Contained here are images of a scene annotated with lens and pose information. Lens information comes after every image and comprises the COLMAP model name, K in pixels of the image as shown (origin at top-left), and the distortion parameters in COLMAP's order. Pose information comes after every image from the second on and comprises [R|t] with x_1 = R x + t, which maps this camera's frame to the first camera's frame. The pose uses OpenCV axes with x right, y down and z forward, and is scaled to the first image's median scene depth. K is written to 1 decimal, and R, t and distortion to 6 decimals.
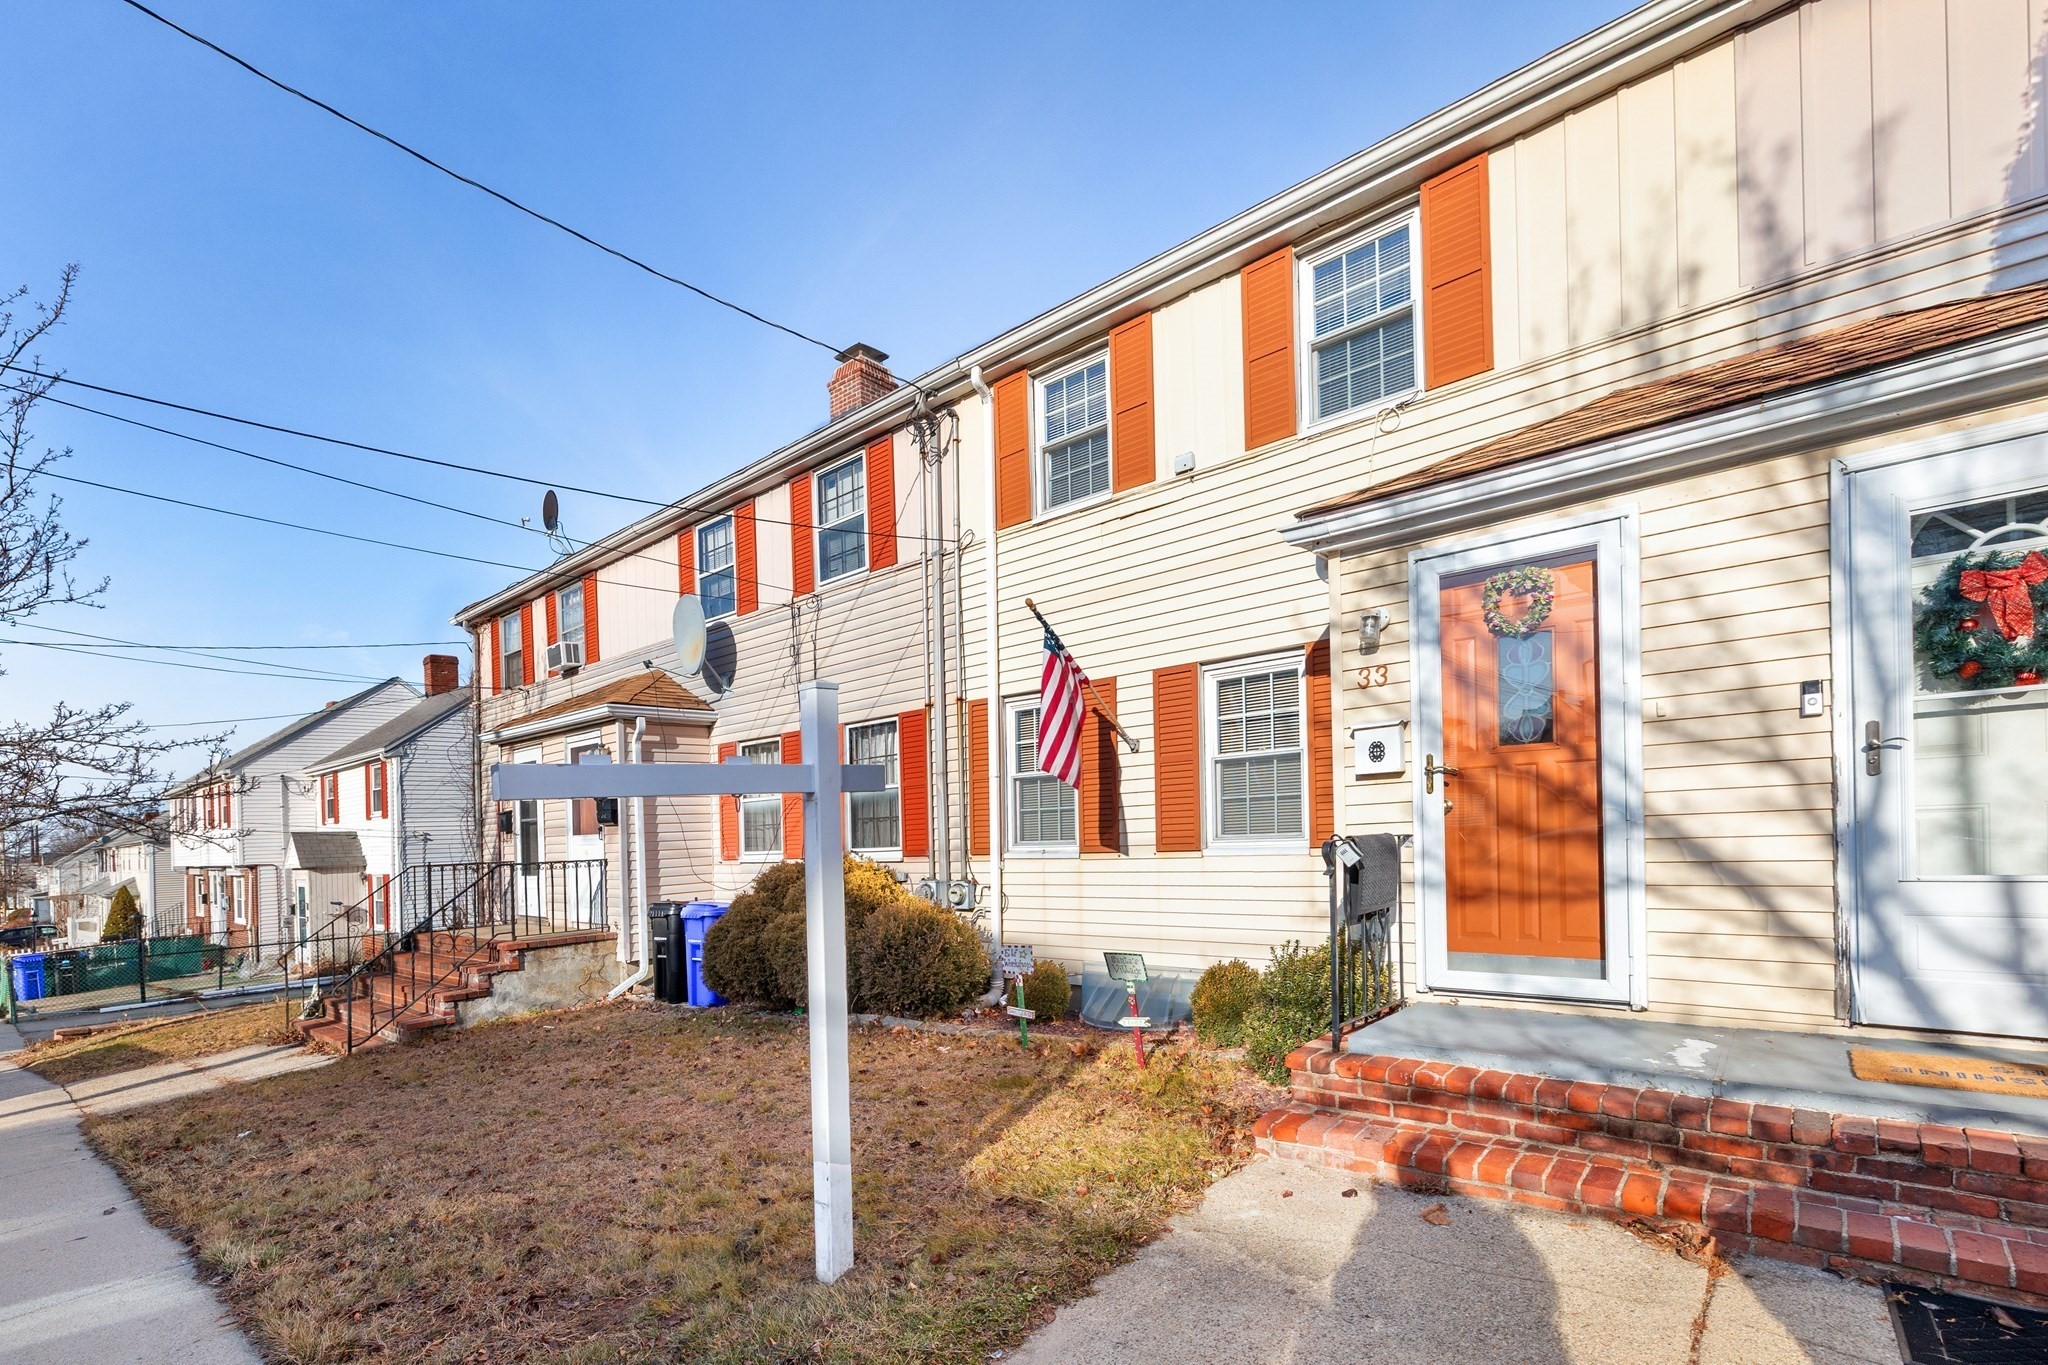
lens RADIAL K [[870.5, 0, 1011.4], [0, 870.5, 849.3], [0, 0, 1]] dist [-0.000533, -0.000292]
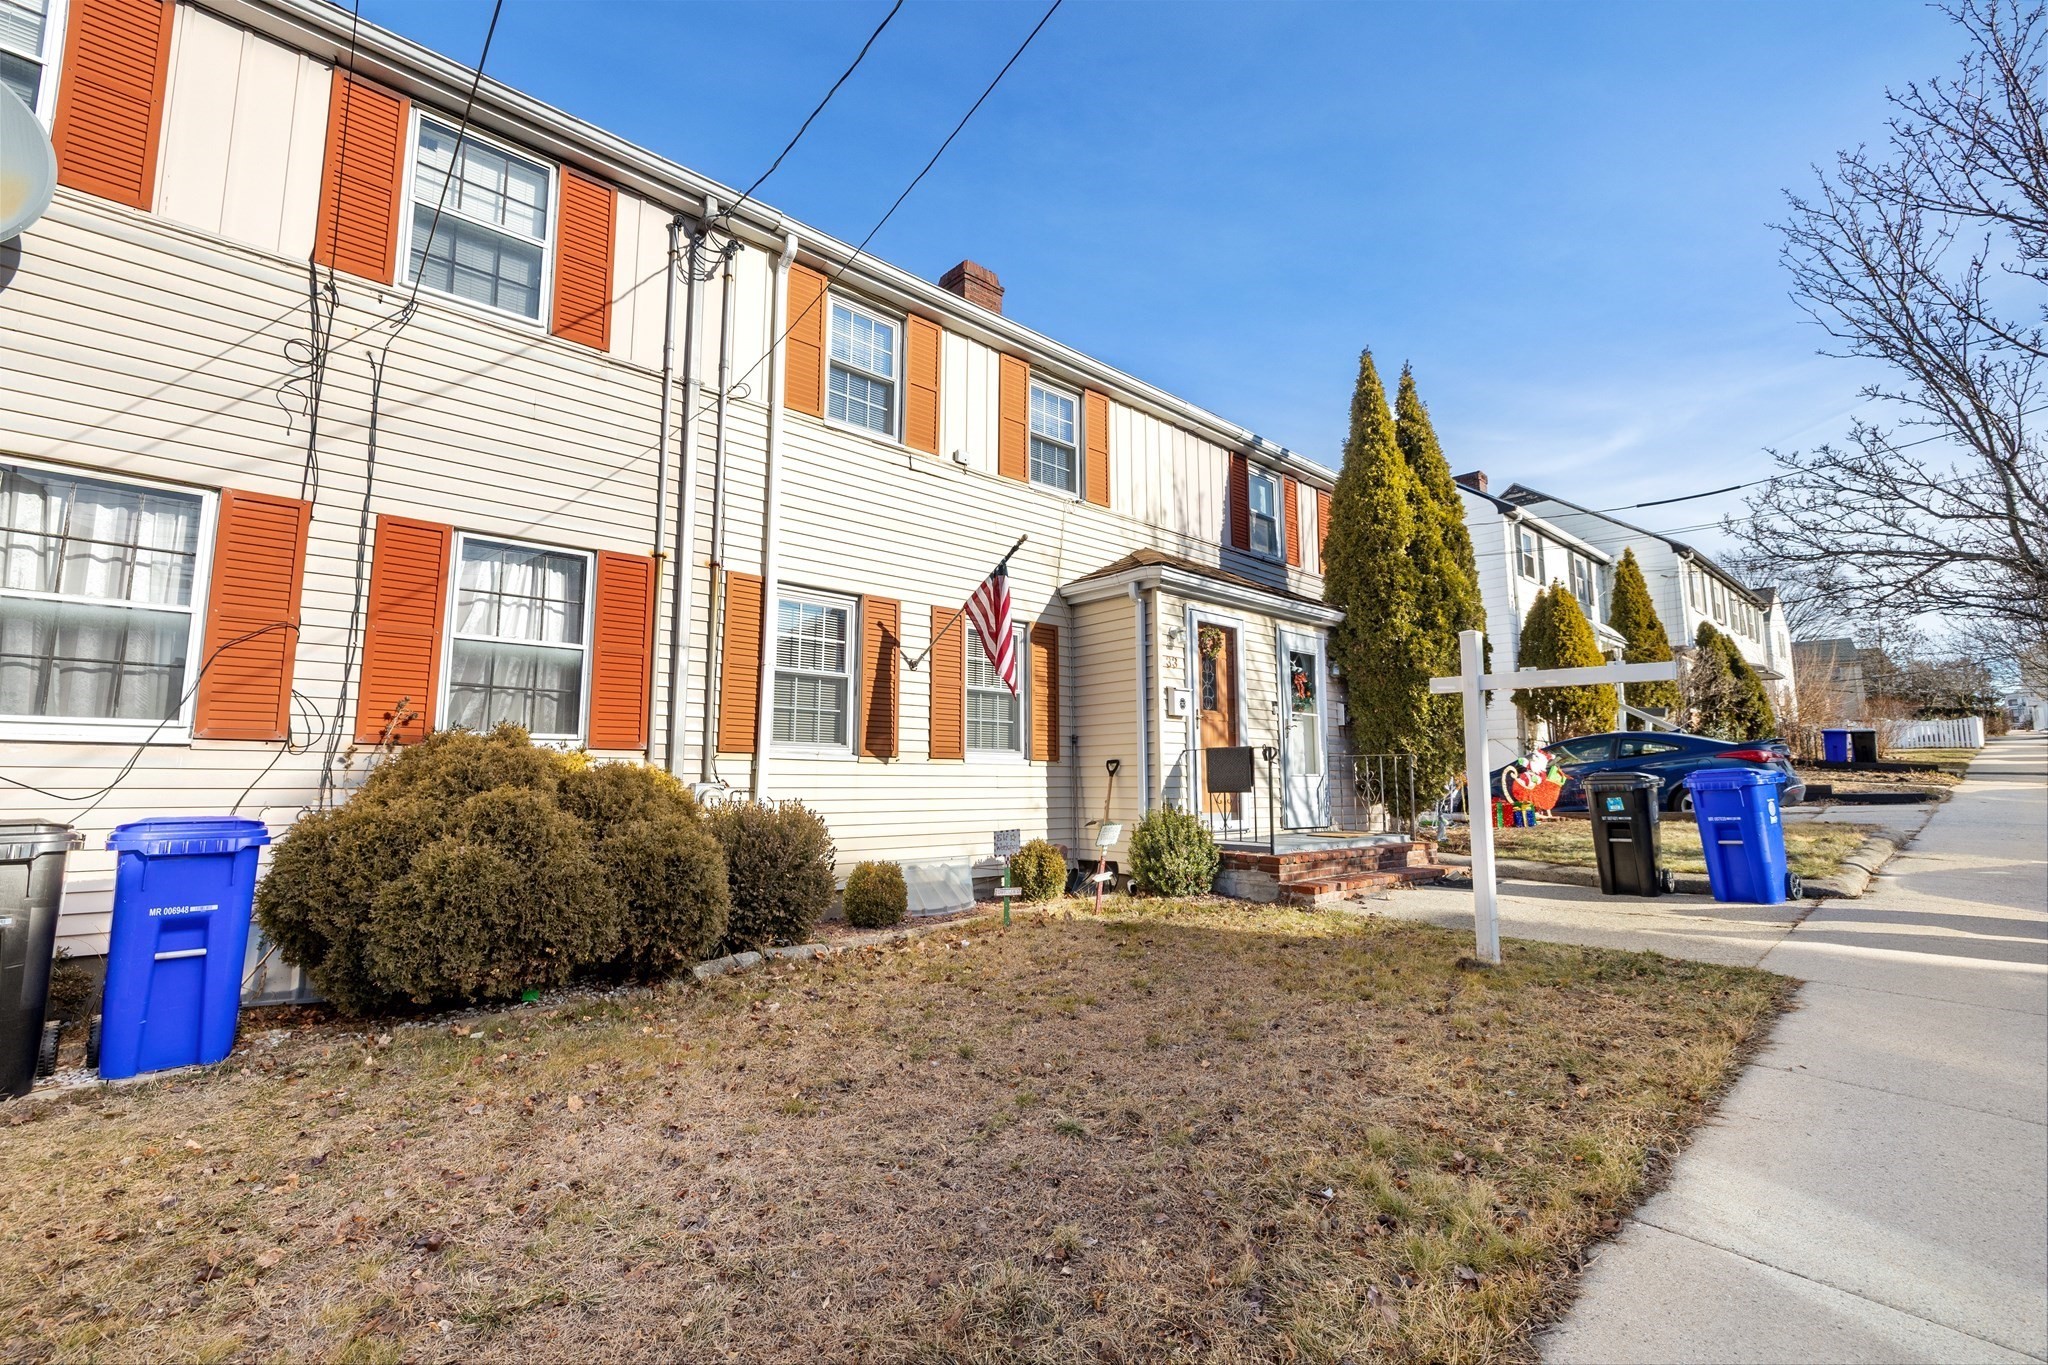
lens RADIAL K [[870.5, 0, 1022.2], [0, 870.5, 681.2], [0, 0, 1]] dist [-0.000533, -0.000292]
pose [[0.157106, 0.147757, 0.976466, -0.920317], [0.002011, 0.988694, -0.149931, 0.072187], [-0.987580, 0.025519, 0.155032, 0.664239]]
